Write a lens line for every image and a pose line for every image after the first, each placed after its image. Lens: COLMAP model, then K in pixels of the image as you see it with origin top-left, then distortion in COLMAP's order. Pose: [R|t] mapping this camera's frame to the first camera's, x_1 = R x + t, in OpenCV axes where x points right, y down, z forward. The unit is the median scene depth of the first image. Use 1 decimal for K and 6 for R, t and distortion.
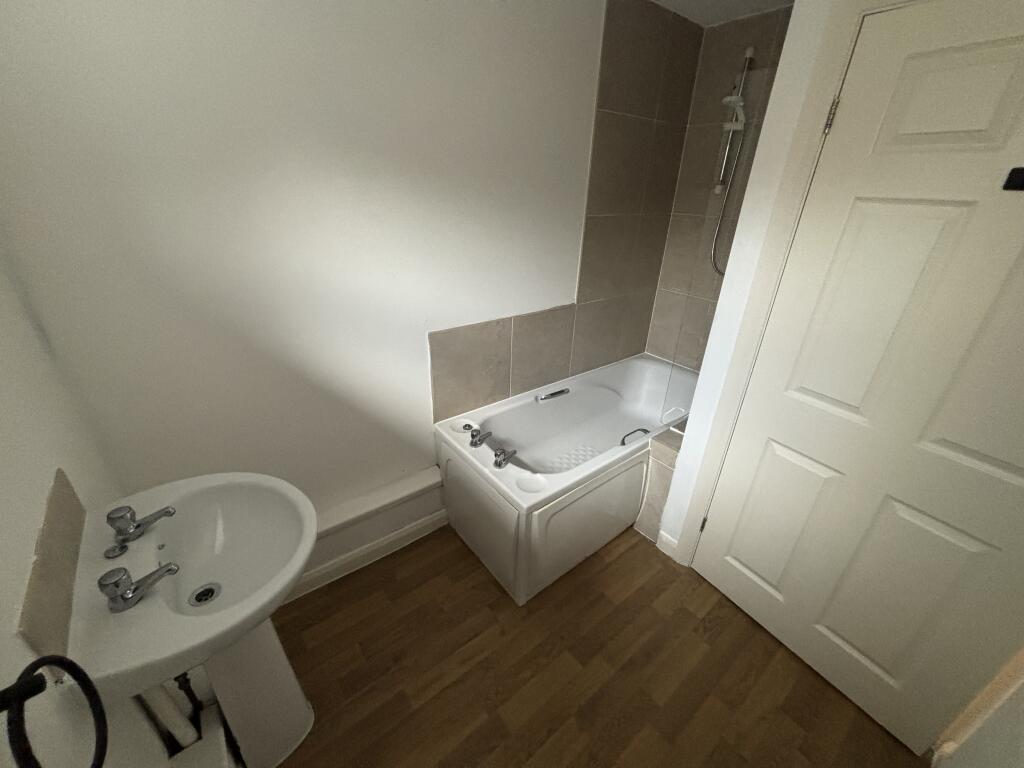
lens RADIAL K [[412.0, 0, 513.6], [0, 412.0, 383.6], [0, 0, 1]] dist [-0.001451, -0.000186]
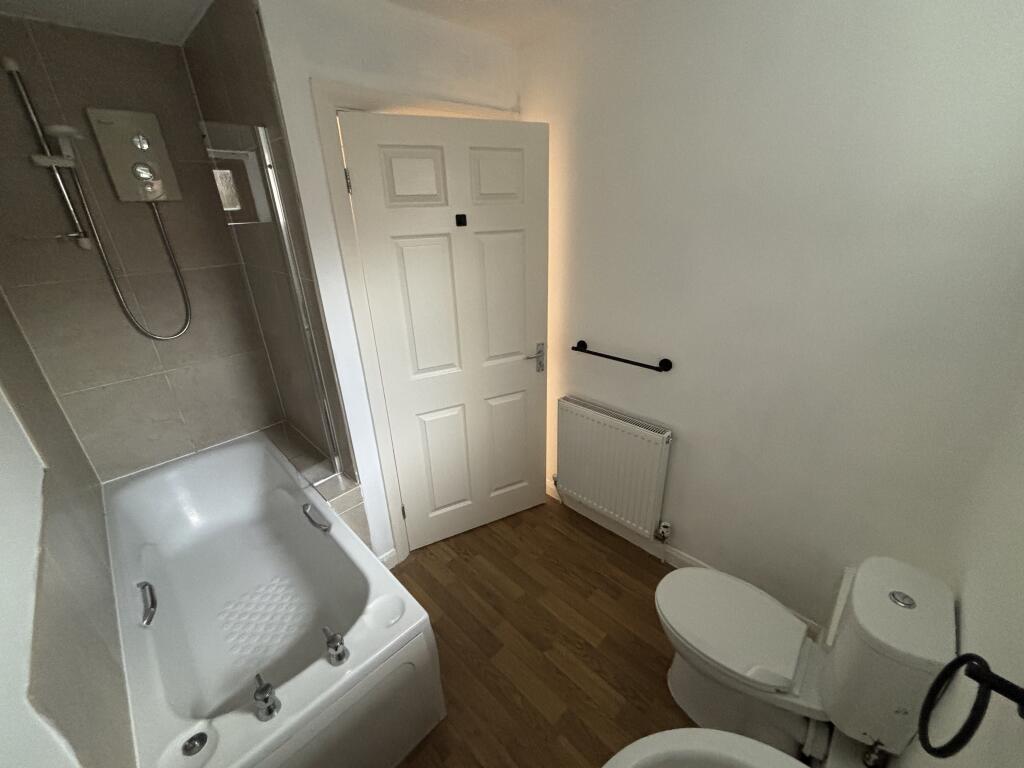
lens RADIAL K [[412.0, 0, 513.6], [0, 412.0, 383.6], [0, 0, 1]] dist [-0.001451, -0.000186]
pose [[-0.121304, -0.426498, 0.896318, -0.530631], [0.456601, 0.777804, 0.431899, -0.344468], [-0.881363, 0.461650, 0.100389, 0.514789]]
